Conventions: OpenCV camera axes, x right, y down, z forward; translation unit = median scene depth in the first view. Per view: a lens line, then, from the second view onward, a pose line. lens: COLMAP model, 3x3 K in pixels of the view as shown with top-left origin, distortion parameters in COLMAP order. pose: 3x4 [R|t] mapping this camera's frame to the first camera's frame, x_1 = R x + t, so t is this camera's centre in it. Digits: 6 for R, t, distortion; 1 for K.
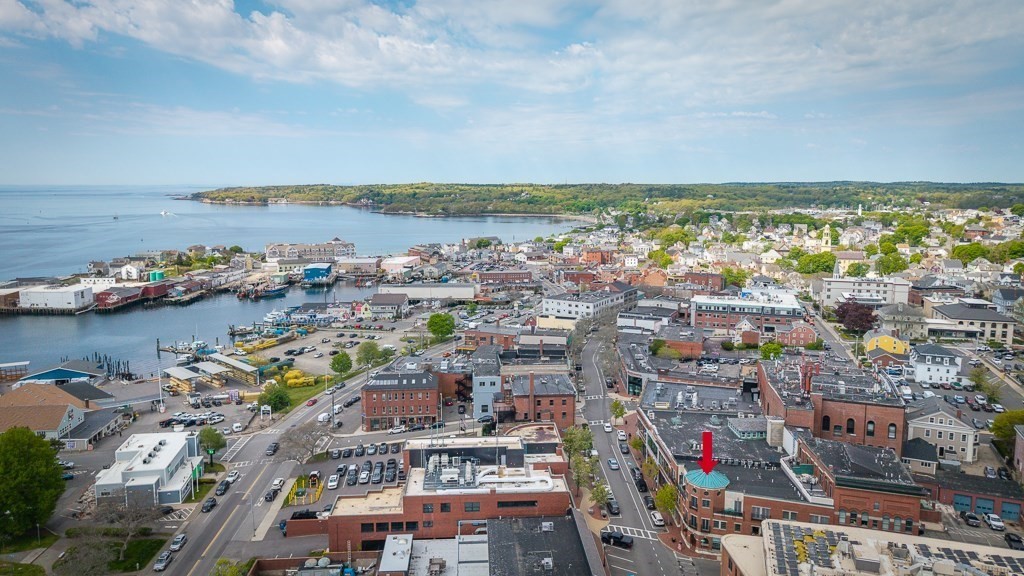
lens RADIAL K [[695.4, 0, 512.0], [0, 695.4, 288.0], [0, 0, 1]] dist [0.040596, -0.005756]
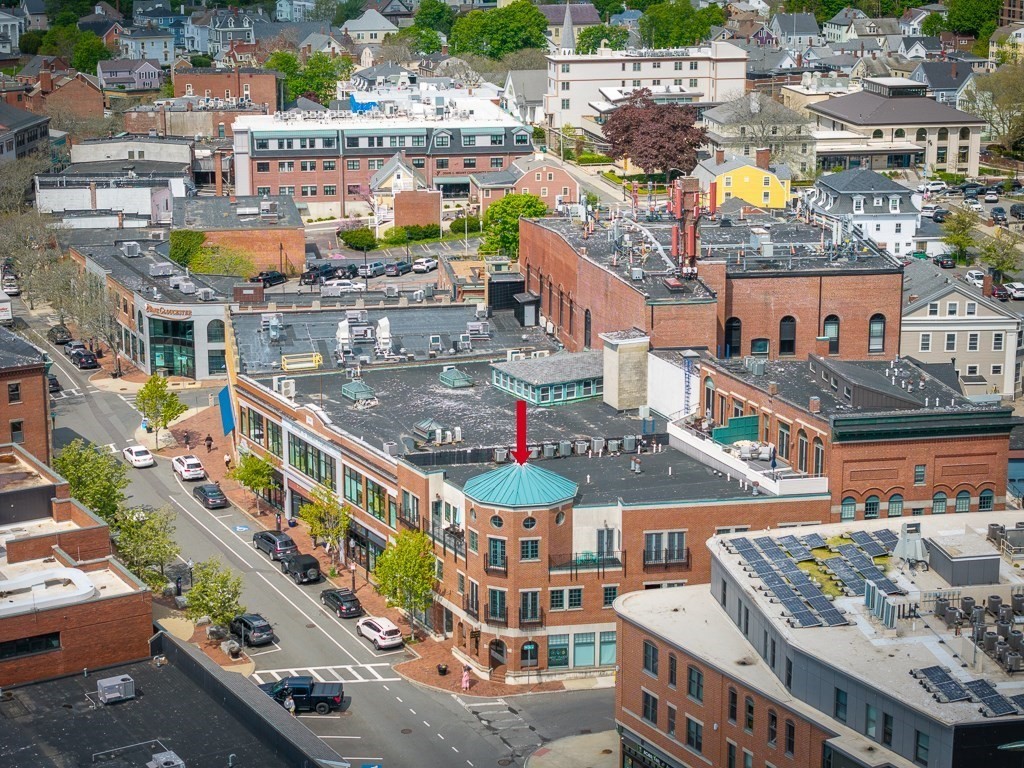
lens RADIAL K [[2066.1, 0, 512.0], [0, 2066.1, 384.0], [0, 0, 1]] dist [-0.069873, 0.109905]
pose [[0.895144, -0.113842, 0.430996, -0.135271], [0.071606, 0.991007, 0.113041, 0.067184], [-0.439989, -0.070326, 0.895245, 0.020077]]
